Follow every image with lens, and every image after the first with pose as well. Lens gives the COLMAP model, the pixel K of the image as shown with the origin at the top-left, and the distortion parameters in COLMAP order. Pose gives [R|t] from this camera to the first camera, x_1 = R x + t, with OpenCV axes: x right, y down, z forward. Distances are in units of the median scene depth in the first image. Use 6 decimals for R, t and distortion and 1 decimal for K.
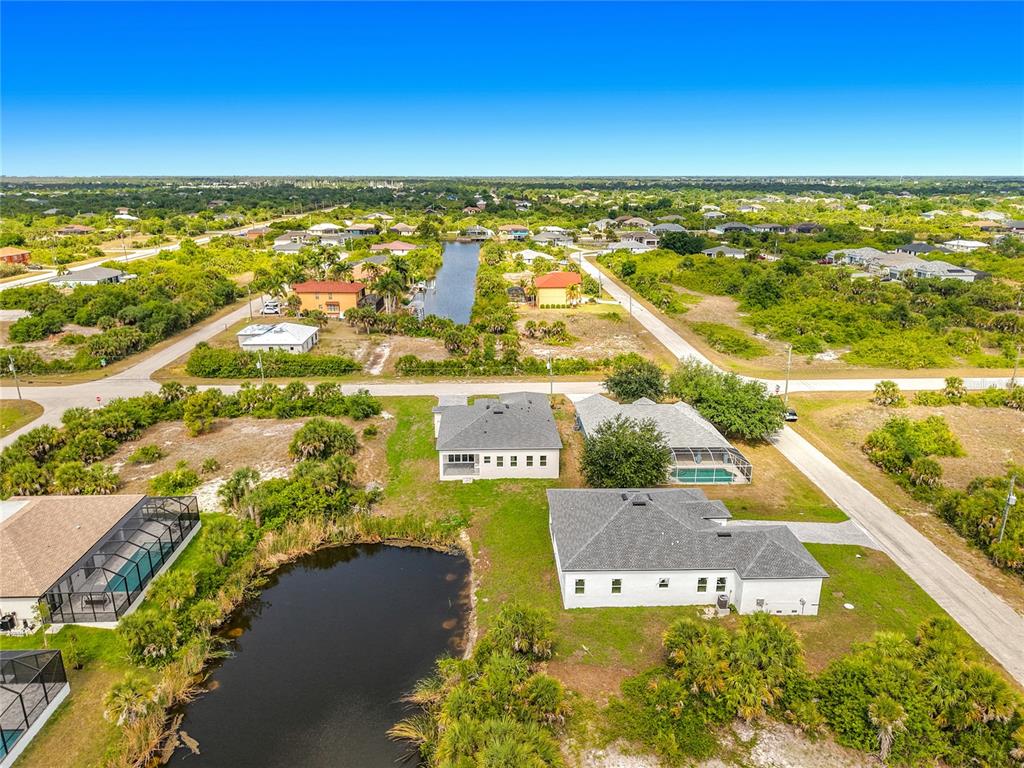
lens RADIAL K [[707.1, 0, 512.0], [0, 707.1, 384.0], [0, 0, 1]] dist [-0.004789, -0.007221]
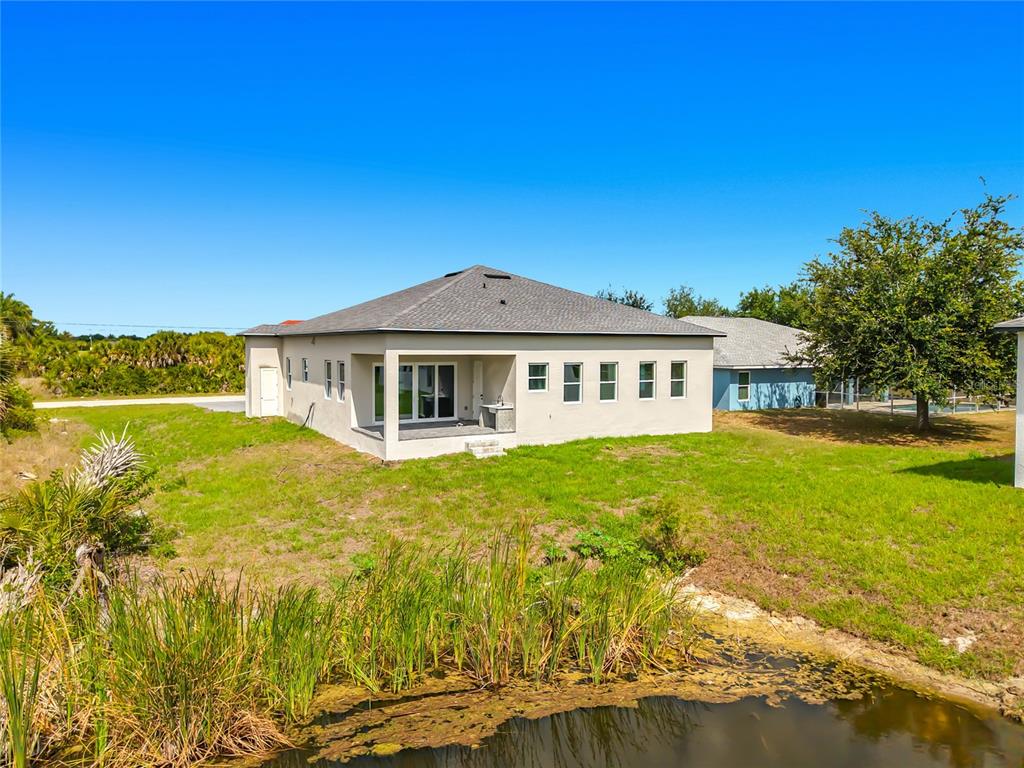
lens RADIAL K [[707.1, 0, 512.0], [0, 707.1, 384.0], [0, 0, 1]] dist [-0.004789, -0.007221]
pose [[0.878843, -0.025472, 0.476431, -0.185107], [0.139220, 0.968807, -0.205014, 0.168898], [-0.456347, 0.246504, 0.854975, 0.751670]]
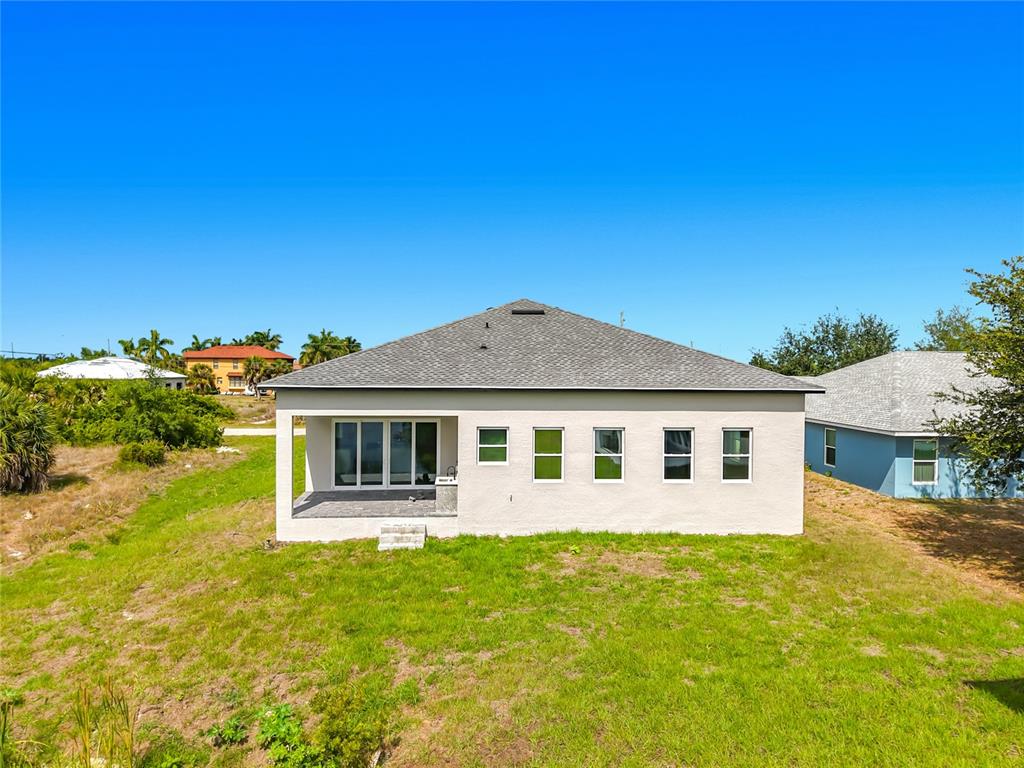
lens RADIAL K [[707.1, 0, 512.0], [0, 707.1, 384.0], [0, 0, 1]] dist [-0.004789, -0.007221]
pose [[0.999647, 0.007738, 0.025397, -0.034654], [-0.000608, 0.963005, -0.269481, 0.148837], [-0.026543, 0.269371, 0.962671, 0.776488]]
